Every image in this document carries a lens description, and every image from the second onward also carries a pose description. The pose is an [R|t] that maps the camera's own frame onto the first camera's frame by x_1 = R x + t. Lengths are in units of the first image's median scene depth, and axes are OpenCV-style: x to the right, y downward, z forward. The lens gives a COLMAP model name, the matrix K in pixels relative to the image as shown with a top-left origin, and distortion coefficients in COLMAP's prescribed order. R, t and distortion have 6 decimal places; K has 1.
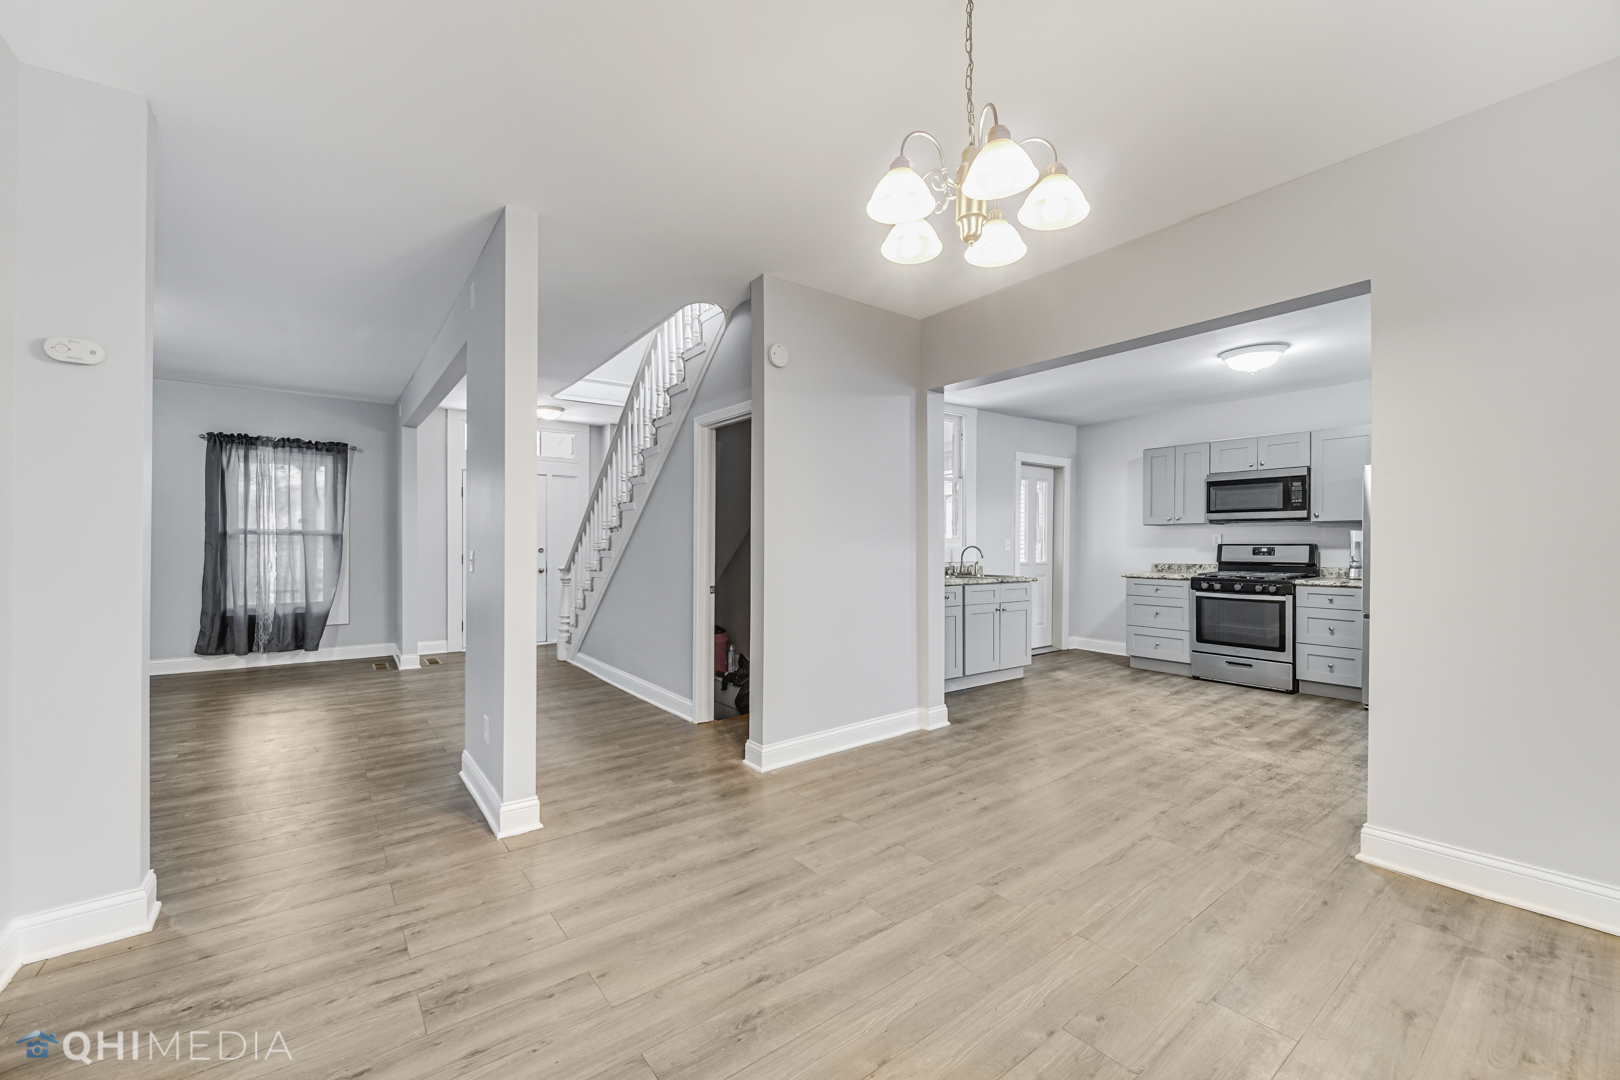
lens RADIAL K [[649.2, 0, 805.7], [0, 649.2, 546.4], [0, 0, 1]] dist [-0.003434, -0.000371]
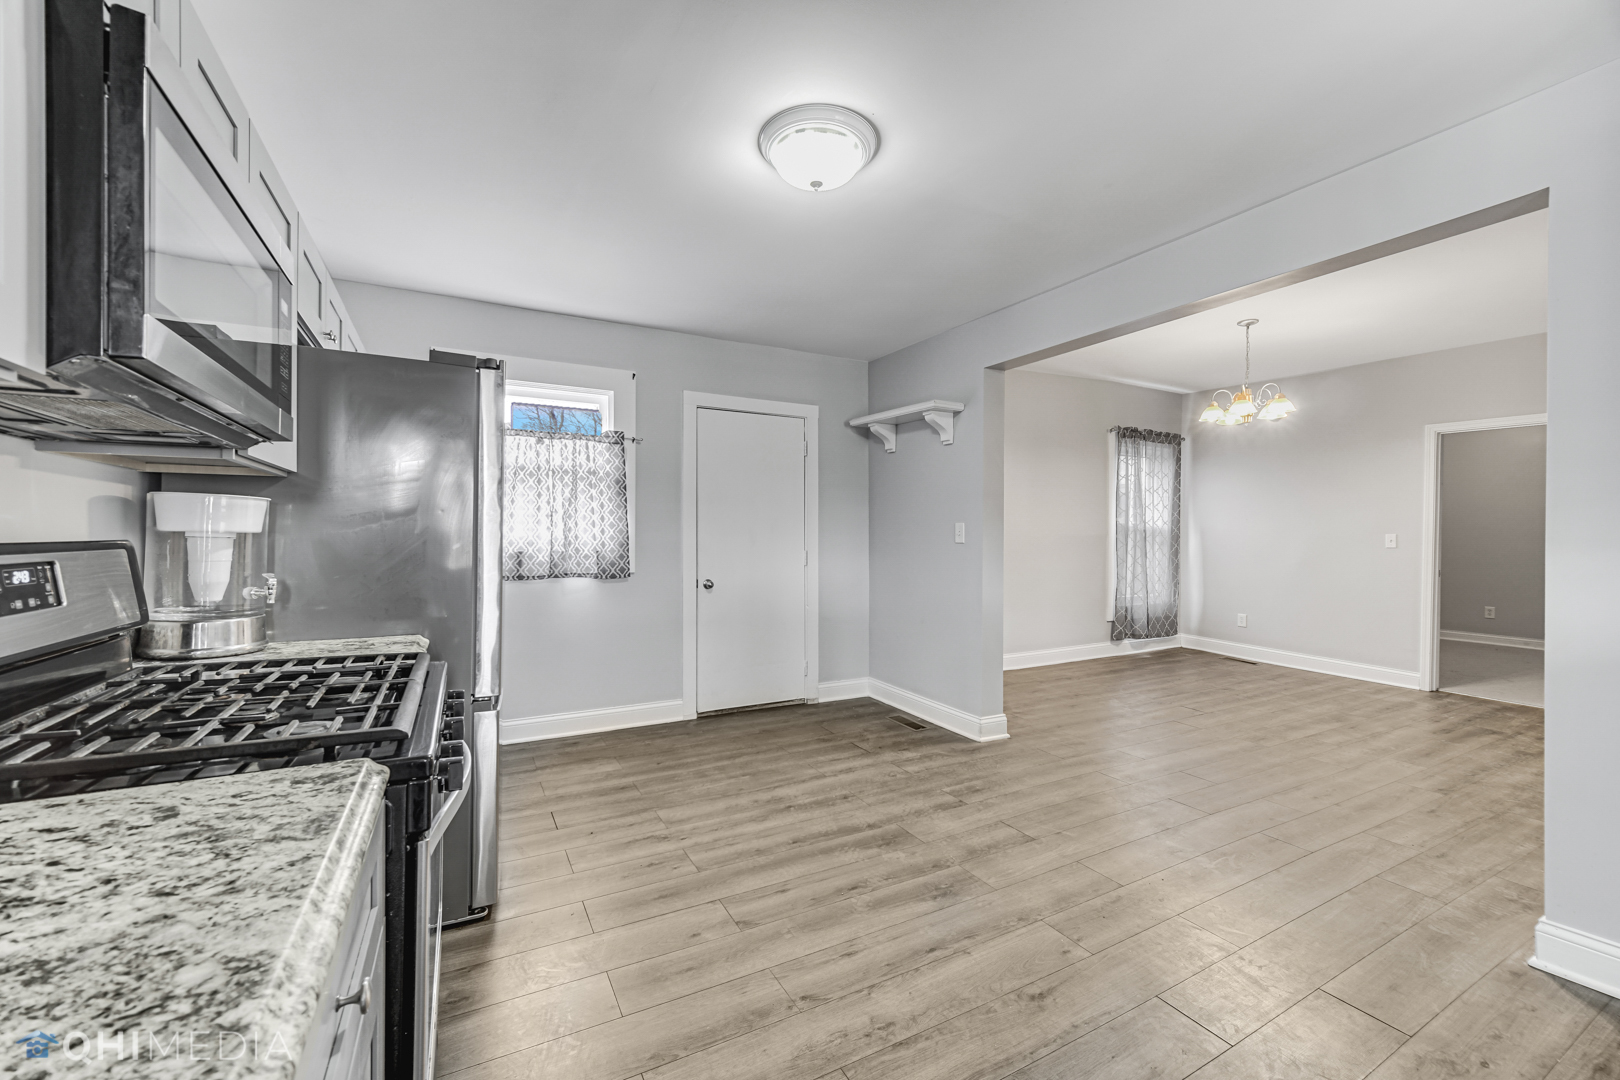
lens RADIAL K [[648.0, 0, 795.9], [0, 648.0, 536.7], [0, 0, 1]] dist [-0.008074, -0.000107]
pose [[-0.987003, -0.001262, 0.160697, 0.522140], [-0.000223, 0.999979, 0.006485, -0.006901], [-0.160702, 0.006365, -0.986982, 1.235752]]
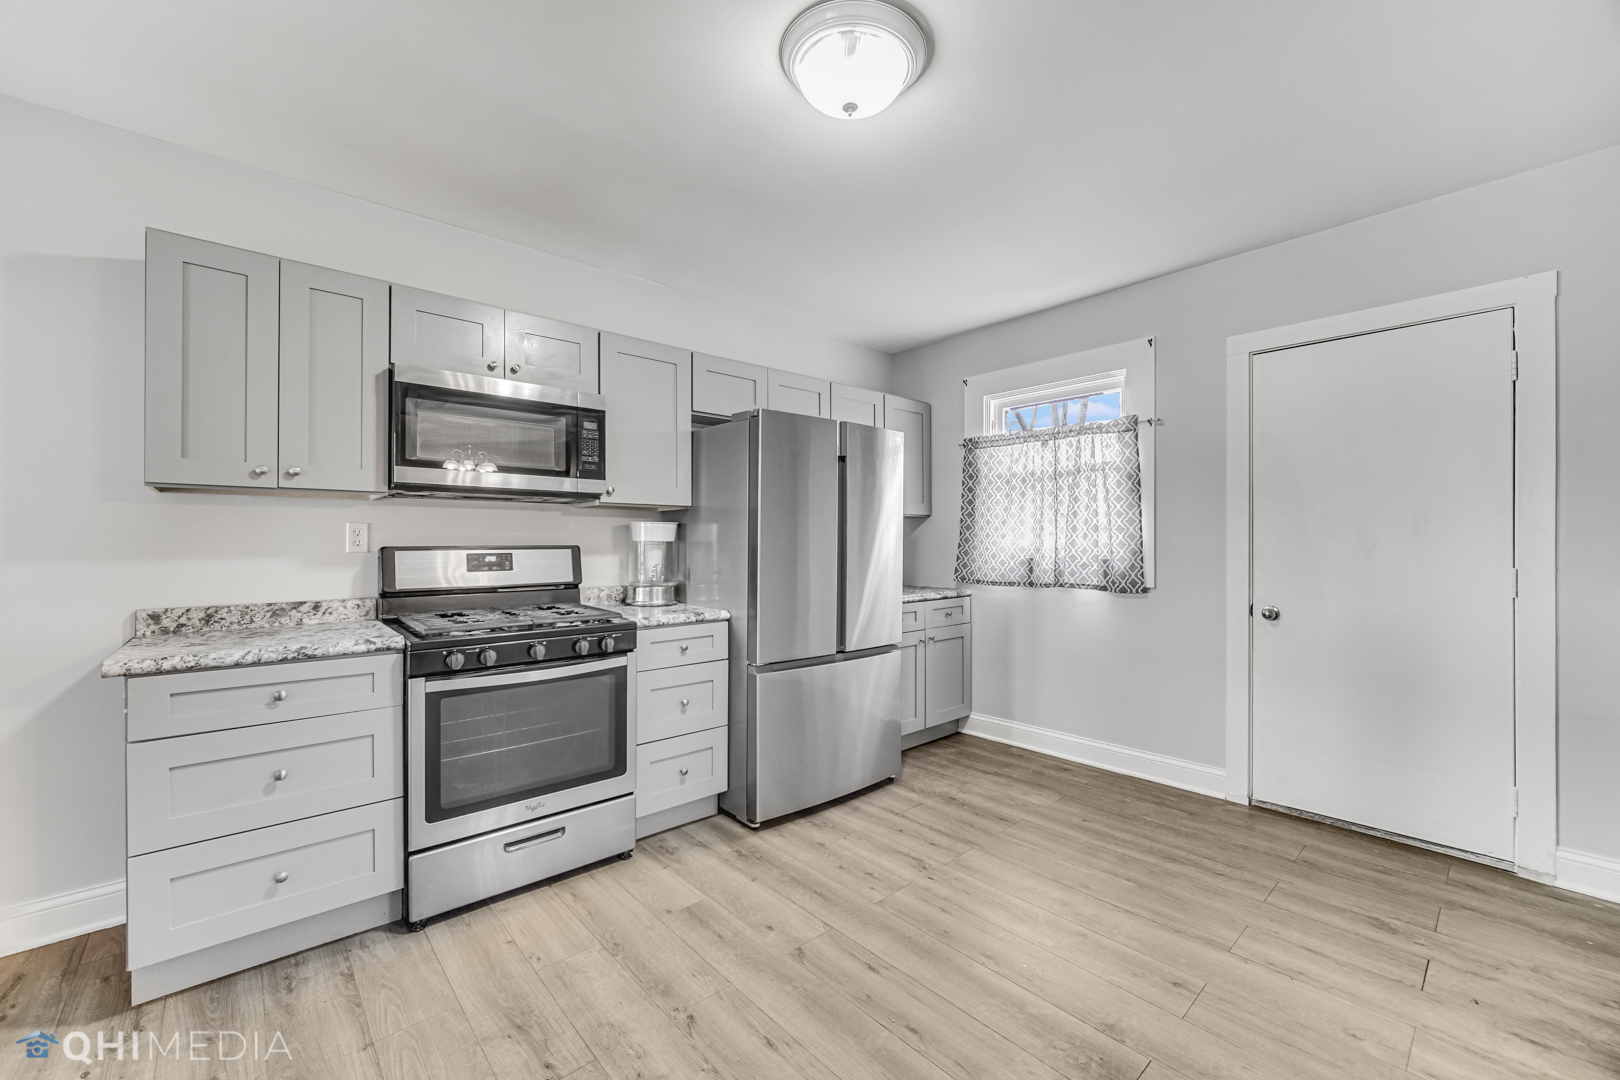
lens RADIAL K [[648.0, 0, 808.6], [0, 648.0, 538.4], [0, 0, 1]] dist [-0.002654, -0.000155]
pose [[-0.083321, 0.003272, 0.996517, 0.249152], [0.006826, 0.999973, -0.002713, -0.006867], [-0.996499, 0.006576, -0.083341, 0.885459]]
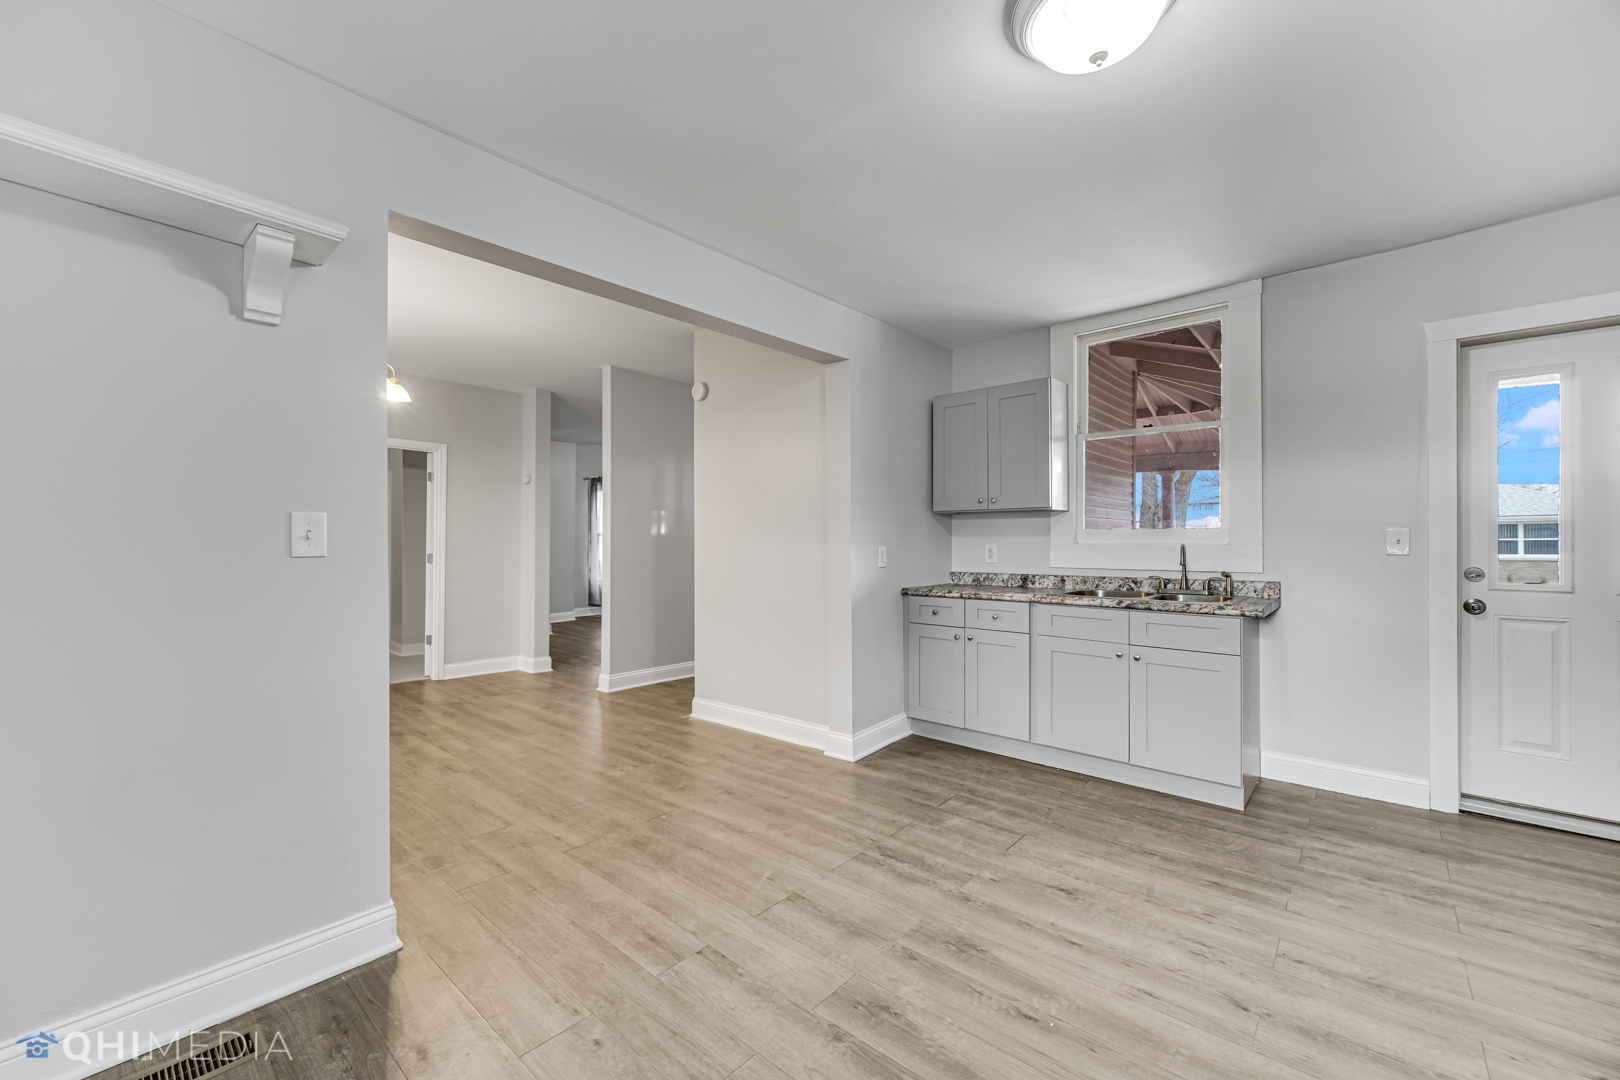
lens RADIAL K [[651.6, 0, 799.9], [0, 651.6, 534.6], [0, 0, 1]] dist [-0.004116, -0.000099]
pose [[0.193335, -0.007080, -0.981107, 0.840874], [0.000296, 0.999974, -0.007157, -0.004169], [0.981133, 0.001093, 0.193332, 0.642475]]
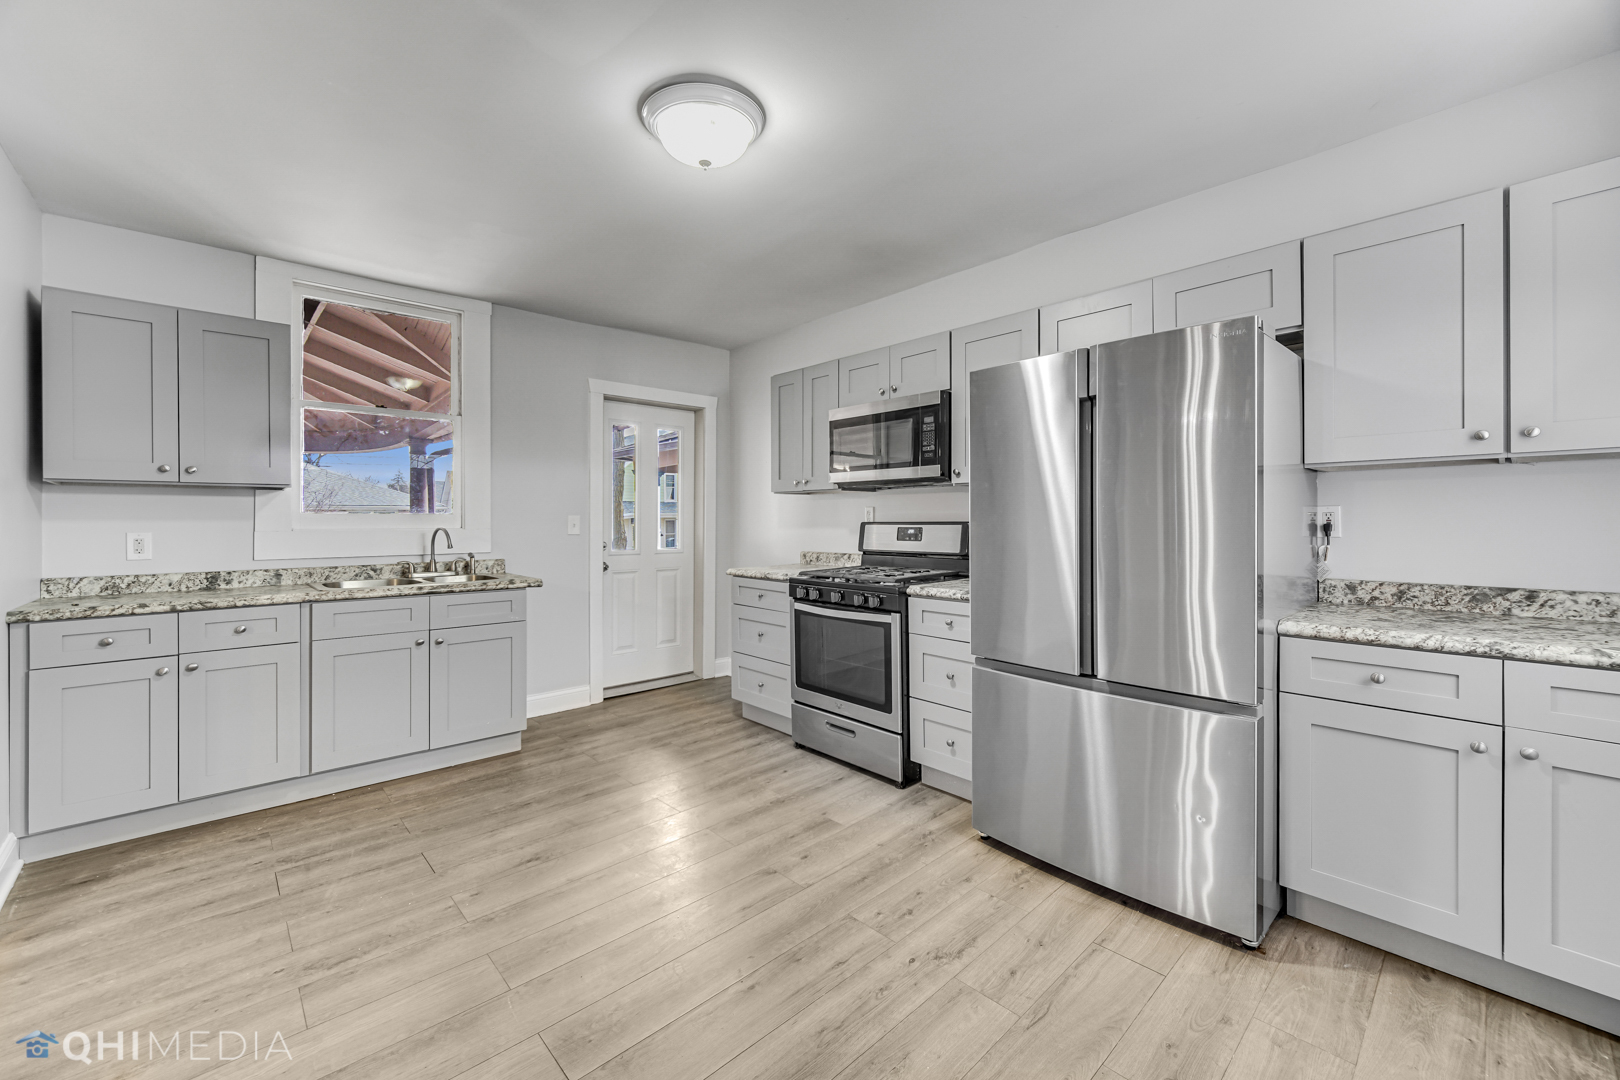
lens RADIAL K [[648.8, 0, 803.2], [0, 648.8, 520.4], [0, 0, 1]] dist [-0.000127, -0.000283]
pose [[0.995320, -0.003424, 0.096575, 0.596054], [0.003902, 0.999981, -0.004759, -0.003056], [-0.096557, 0.005113, 0.995314, 0.433503]]
